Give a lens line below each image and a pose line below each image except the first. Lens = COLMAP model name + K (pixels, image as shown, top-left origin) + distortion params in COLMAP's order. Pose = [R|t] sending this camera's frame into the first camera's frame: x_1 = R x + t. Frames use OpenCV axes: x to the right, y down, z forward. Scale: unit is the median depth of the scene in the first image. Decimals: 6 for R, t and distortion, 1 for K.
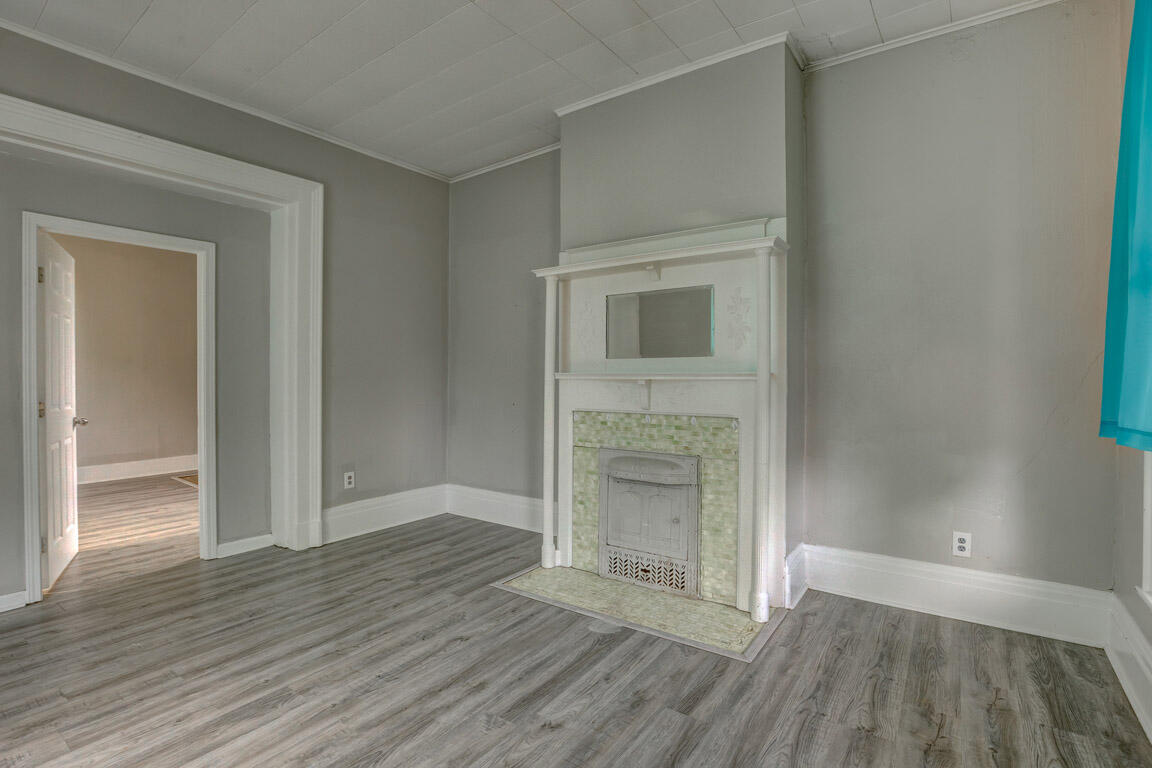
lens RADIAL K [[542.3, 0, 580.4], [0, 542.3, 378.9], [0, 0, 1]] dist [-0.042388, 0.009645]
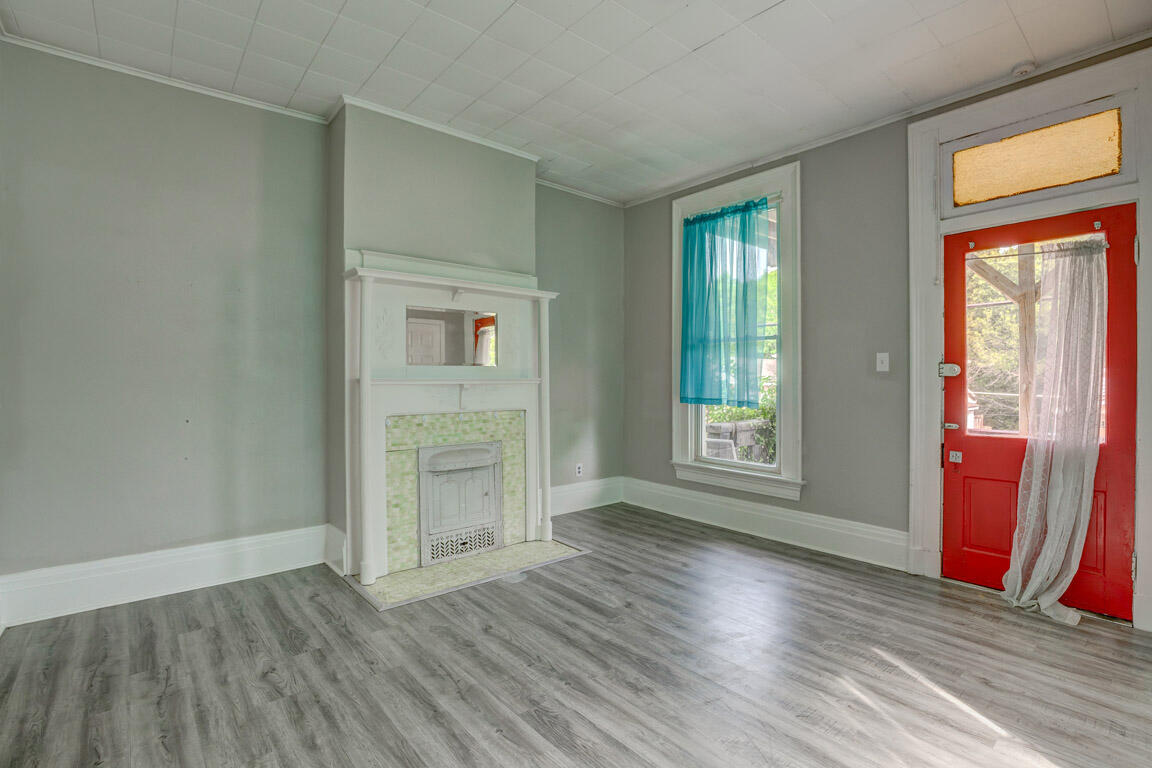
lens RADIAL K [[542.3, 0, 580.4], [0, 542.3, 378.9], [0, 0, 1]] dist [-0.042388, 0.009645]
pose [[0.253758, -0.001743, 0.967266, -0.999256], [0.013134, 0.999912, -0.001644, -0.004769], [-0.967179, 0.013121, 0.253758, 0.452477]]
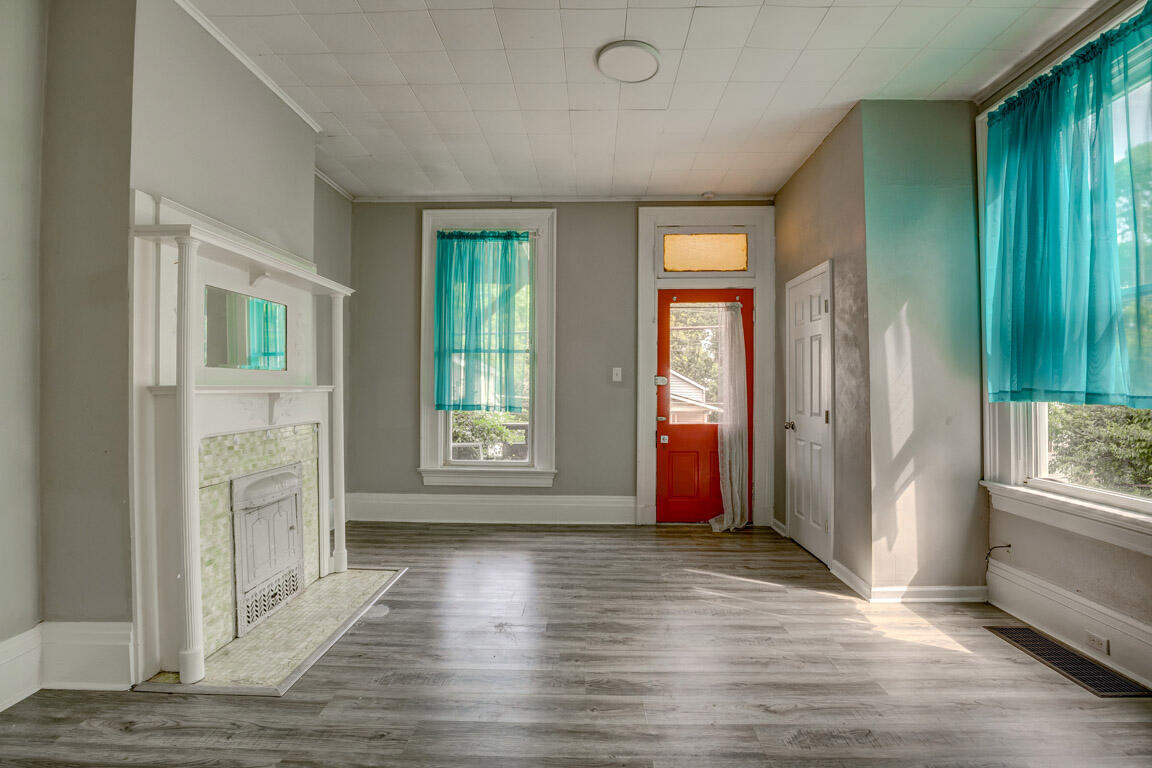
lens RADIAL K [[539.9, 0, 581.7], [0, 539.9, 383.2], [0, 0, 1]] dist [-0.036403, 0.000107]
pose [[-0.554635, 0.004508, 0.832082, -0.977478], [0.009429, 0.999955, 0.000867, -0.011285], [-0.832040, 0.008327, -0.554653, 1.092735]]
